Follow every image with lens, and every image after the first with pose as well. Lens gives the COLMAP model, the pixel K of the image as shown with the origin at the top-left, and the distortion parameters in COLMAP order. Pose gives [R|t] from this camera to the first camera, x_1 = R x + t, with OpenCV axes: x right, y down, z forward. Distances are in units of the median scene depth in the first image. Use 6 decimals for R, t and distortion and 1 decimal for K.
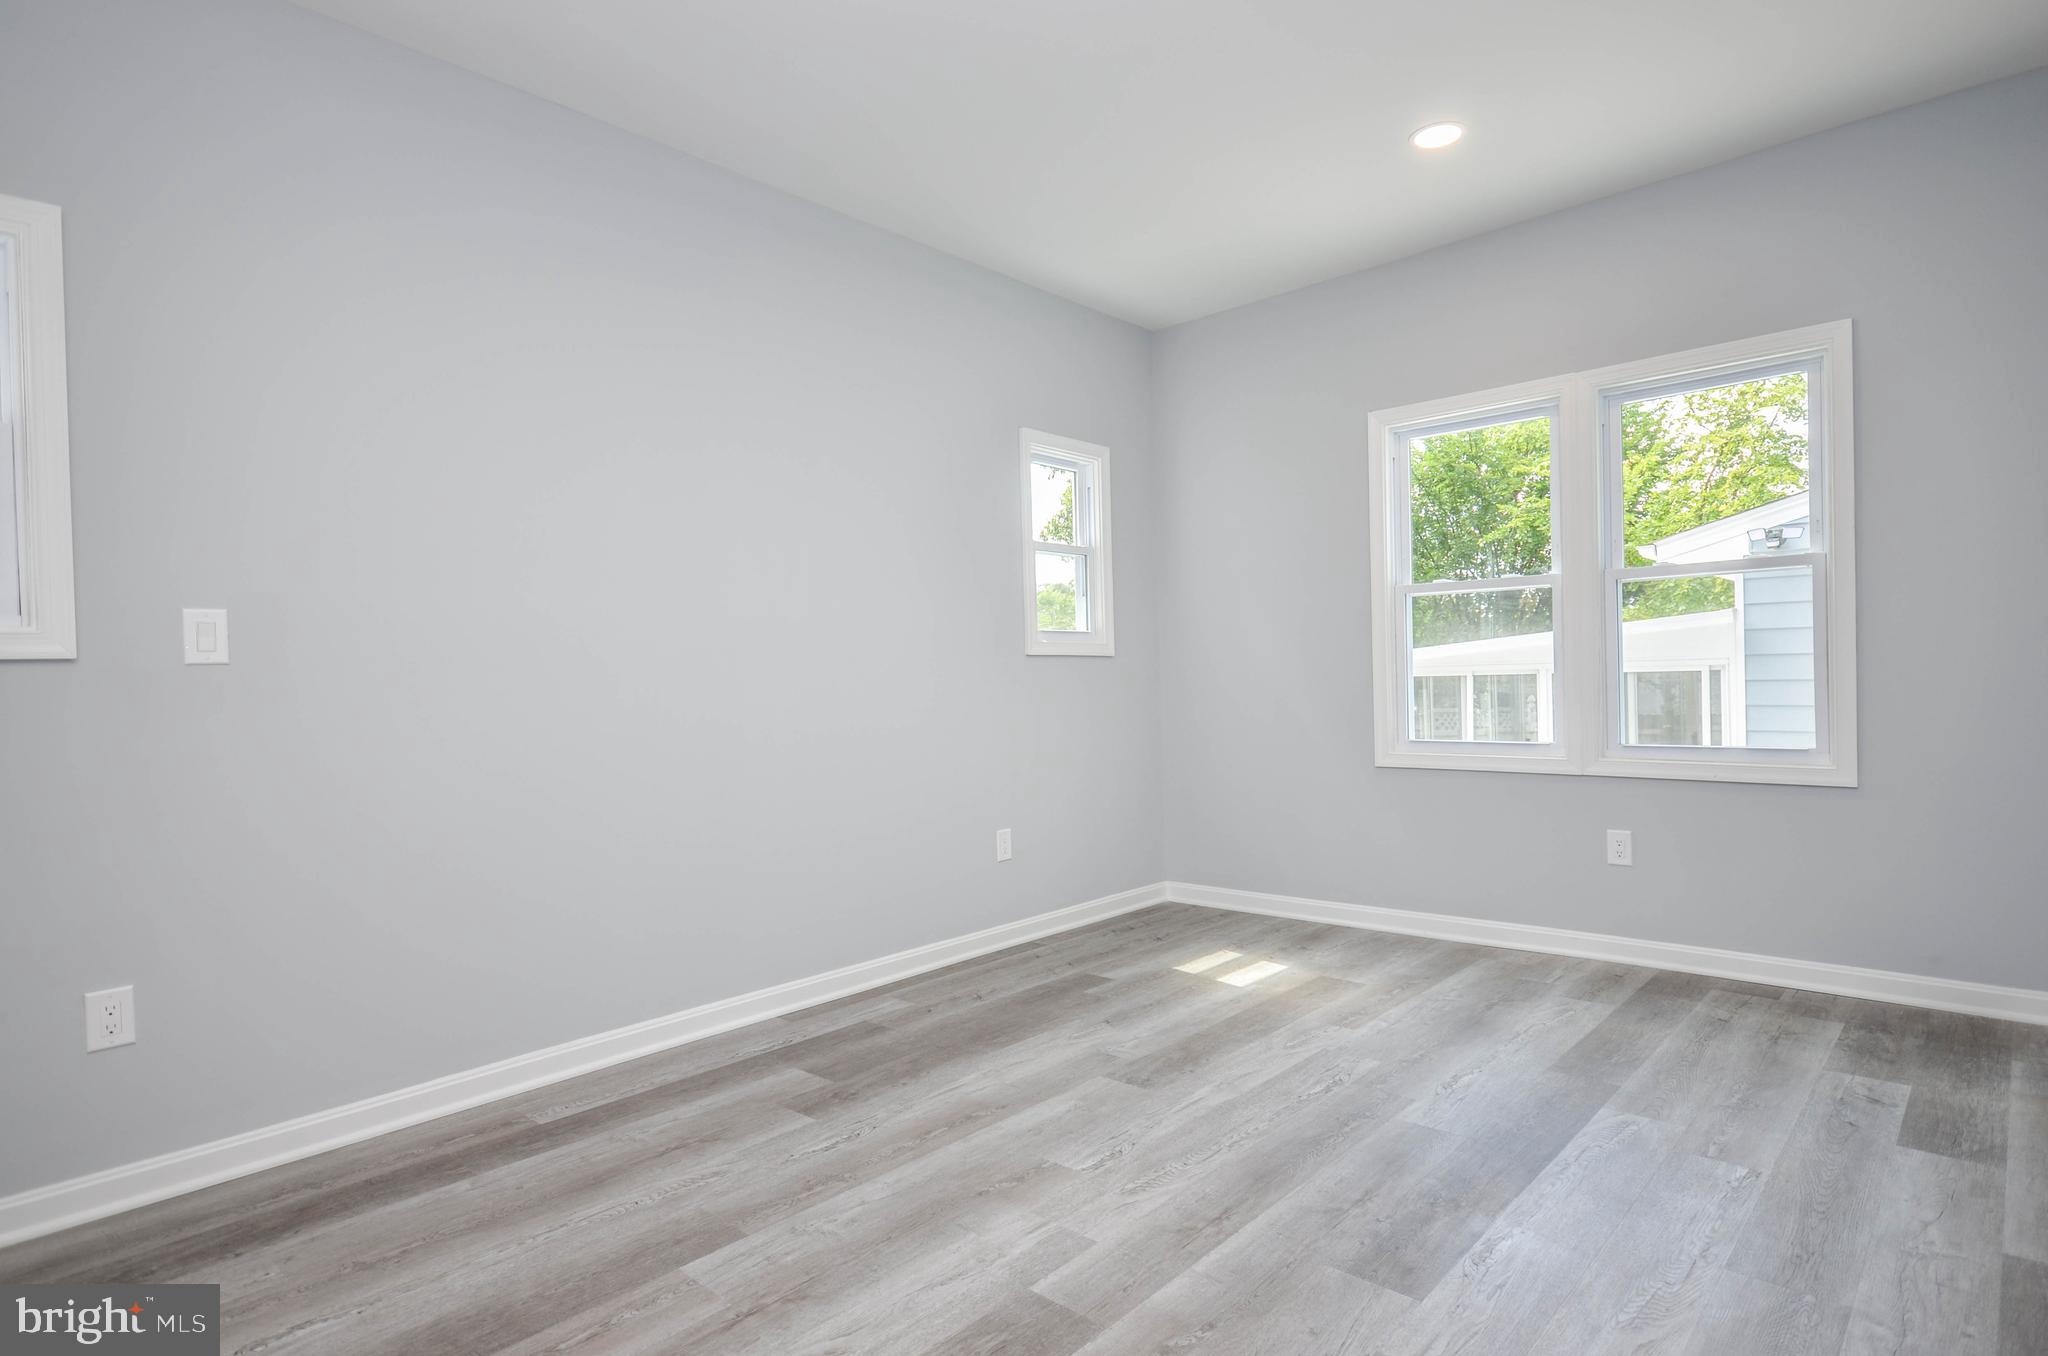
lens RADIAL K [[1073.7, 0, 1064.4], [0, 1073.7, 678.3], [0, 0, 1]] dist [0.017223, -0.006916]
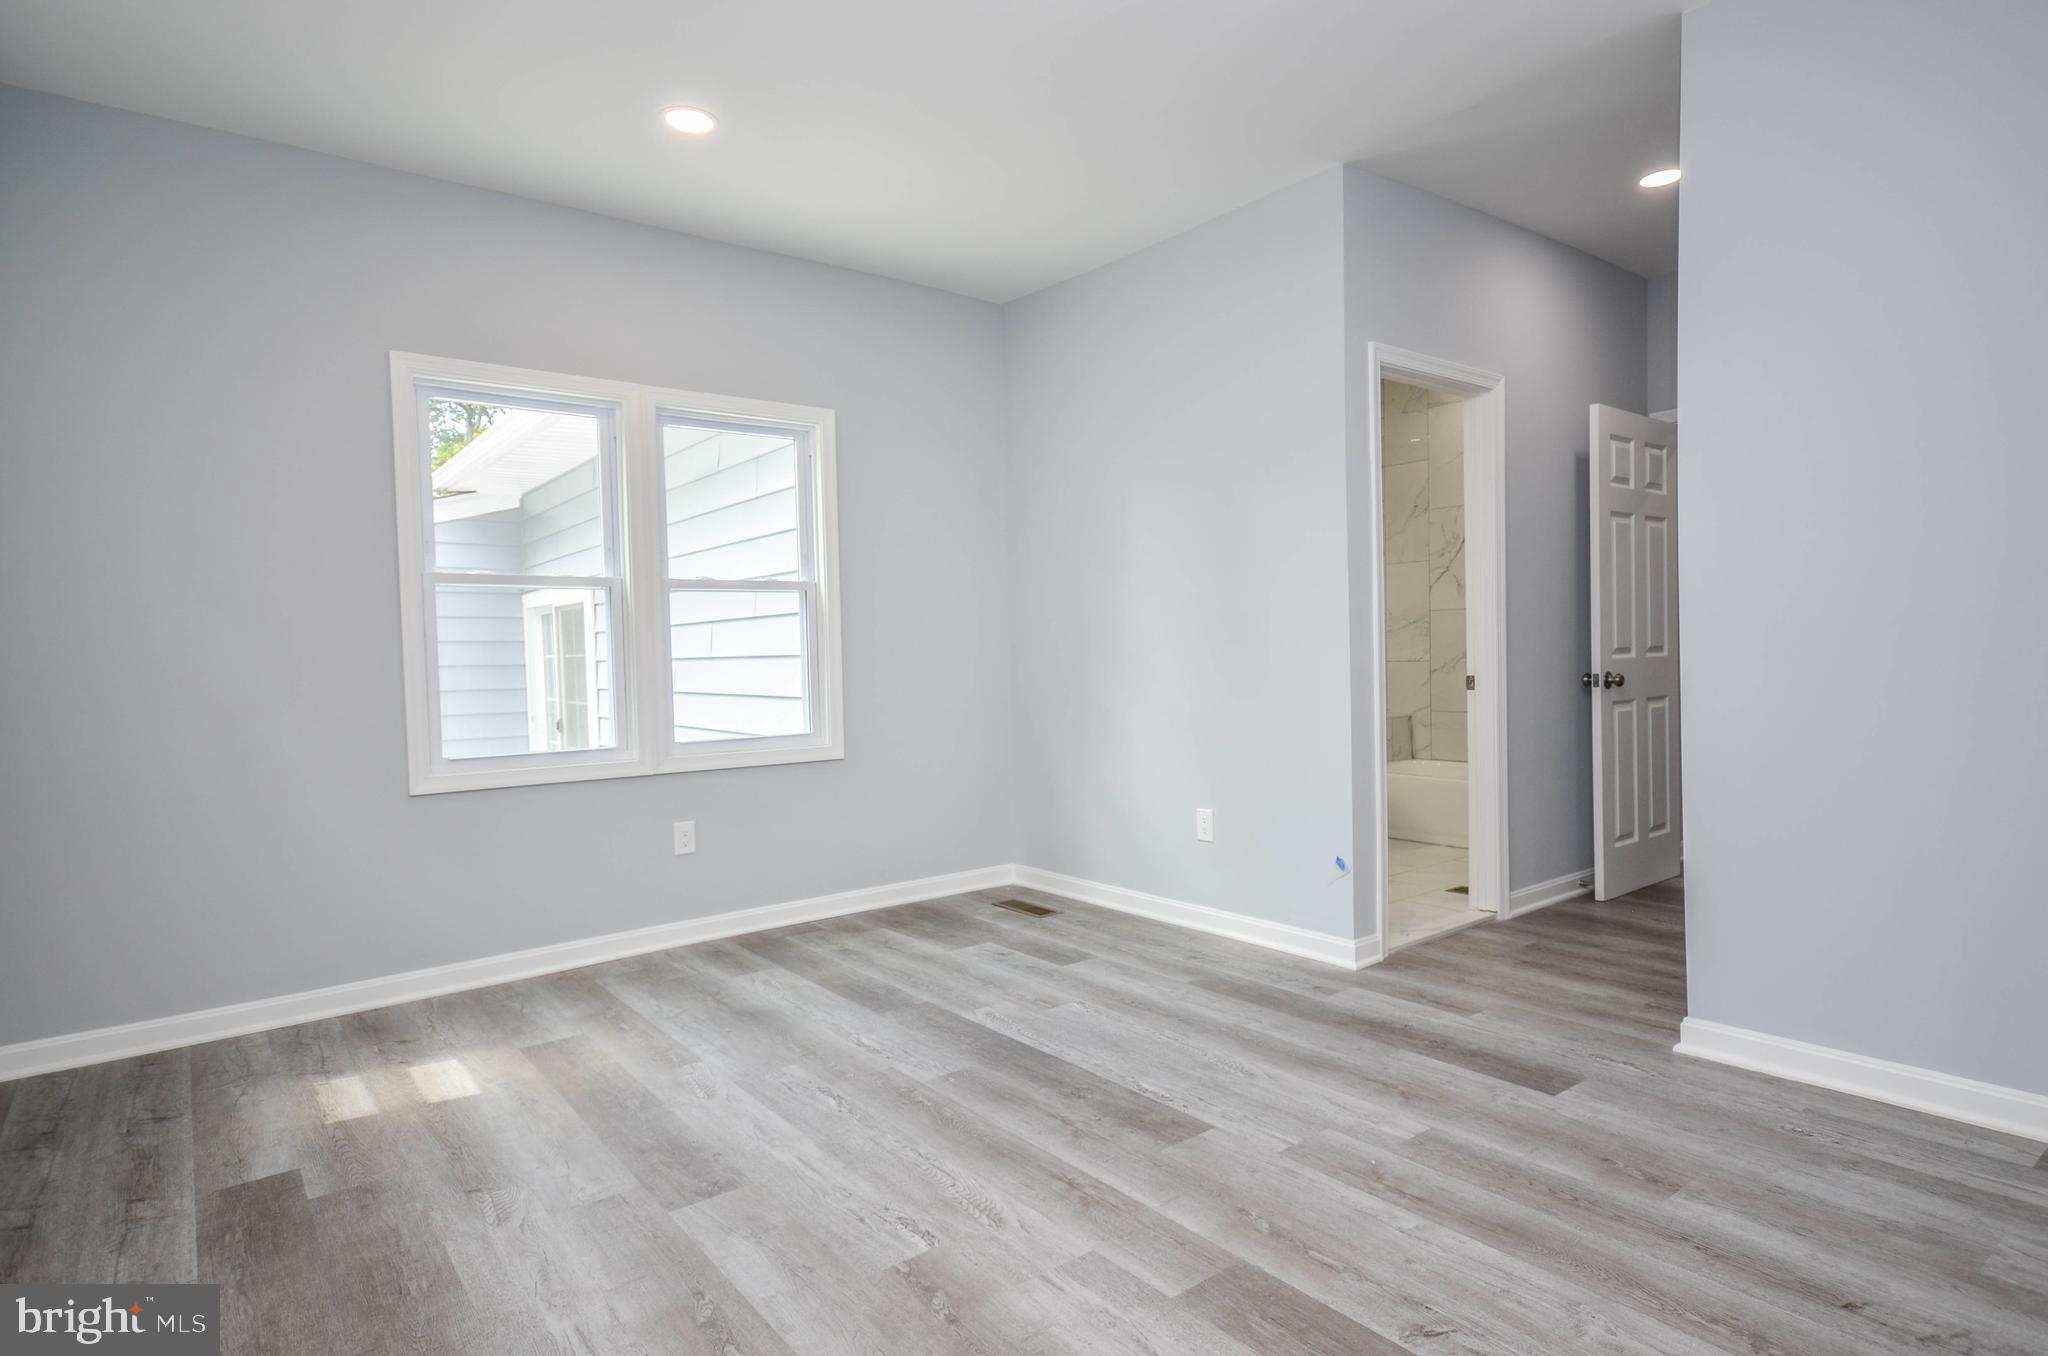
lens RADIAL K [[1073.7, 0, 1038.1], [0, 1073.7, 680.7], [0, 0, 1]] dist [0.017223, -0.006916]
pose [[0.183251, -0.004580, 0.983056, -0.605726], [0.021199, 0.999775, 0.000707, 0.006136], [-0.982838, 0.020711, 0.183306, 0.561294]]
